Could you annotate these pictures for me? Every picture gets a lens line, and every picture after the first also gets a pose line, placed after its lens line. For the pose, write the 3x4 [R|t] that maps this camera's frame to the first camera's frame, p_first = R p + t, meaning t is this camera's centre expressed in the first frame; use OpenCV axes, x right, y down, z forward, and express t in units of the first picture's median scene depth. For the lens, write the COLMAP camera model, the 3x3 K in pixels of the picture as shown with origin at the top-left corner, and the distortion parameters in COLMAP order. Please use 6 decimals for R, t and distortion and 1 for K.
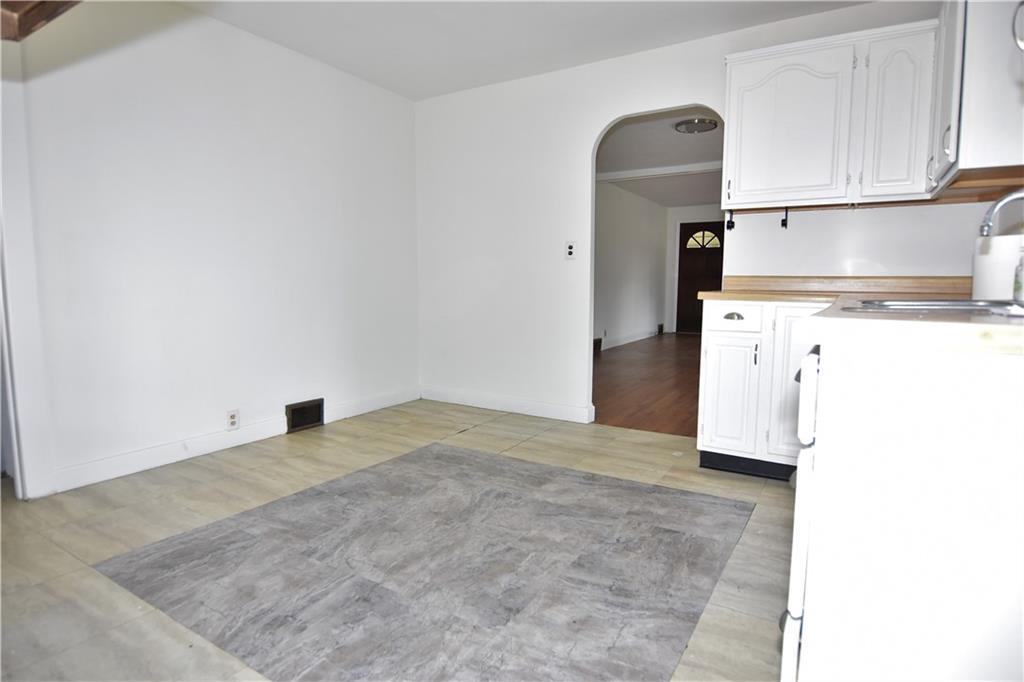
lens RADIAL K [[551.7, 0, 507.6], [0, 551.7, 347.9], [0, 0, 1]] dist [-0.007650, -0.012150]
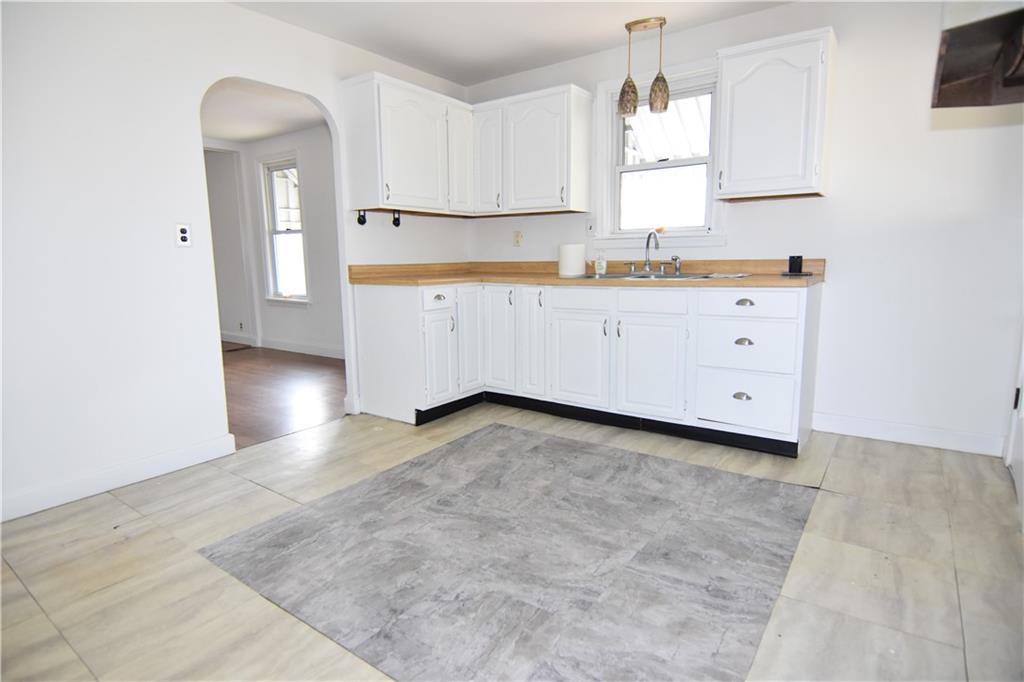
lens RADIAL K [[551.7, 0, 510.5], [0, 551.7, 332.2], [0, 0, 1]] dist [-0.007650, -0.012150]
pose [[0.063903, -0.143023, 0.987654, -0.913166], [0.137905, 0.981448, 0.133202, -0.131596], [-0.988382, 0.127690, 0.082441, 0.791839]]
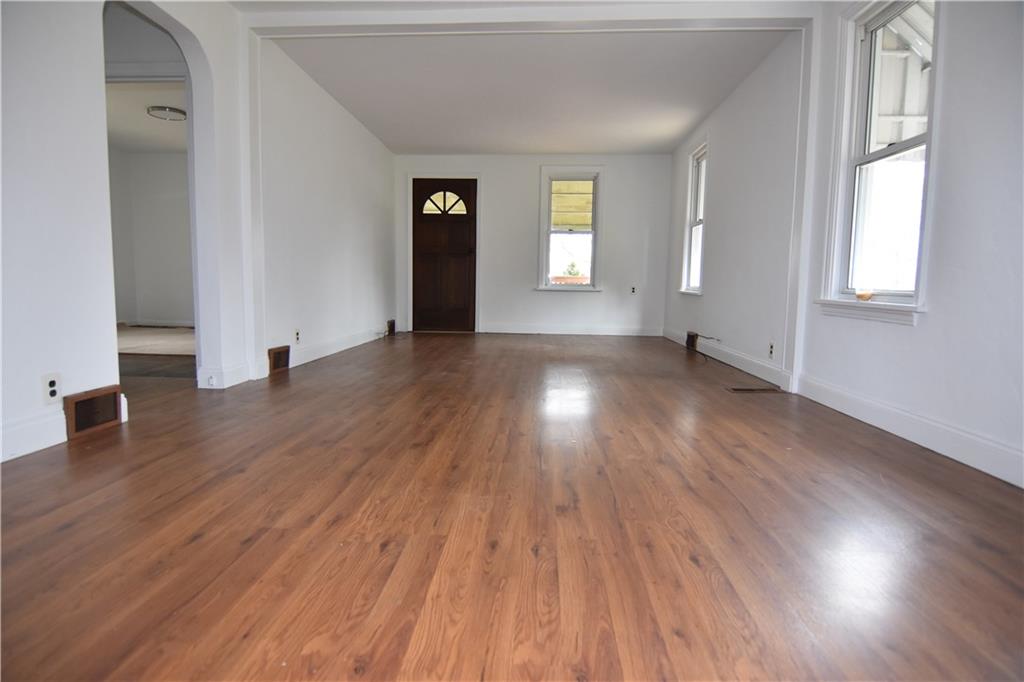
lens RADIAL K [[551.7, 0, 515.3], [0, 551.7, 339.4], [0, 0, 1]] dist [-0.007650, -0.012150]
pose [[0.868595, -0.027458, 0.494762, 0.293881], [0.037344, 0.999251, -0.010104, -0.025936], [-0.494114, 0.027253, 0.868970, 1.342207]]
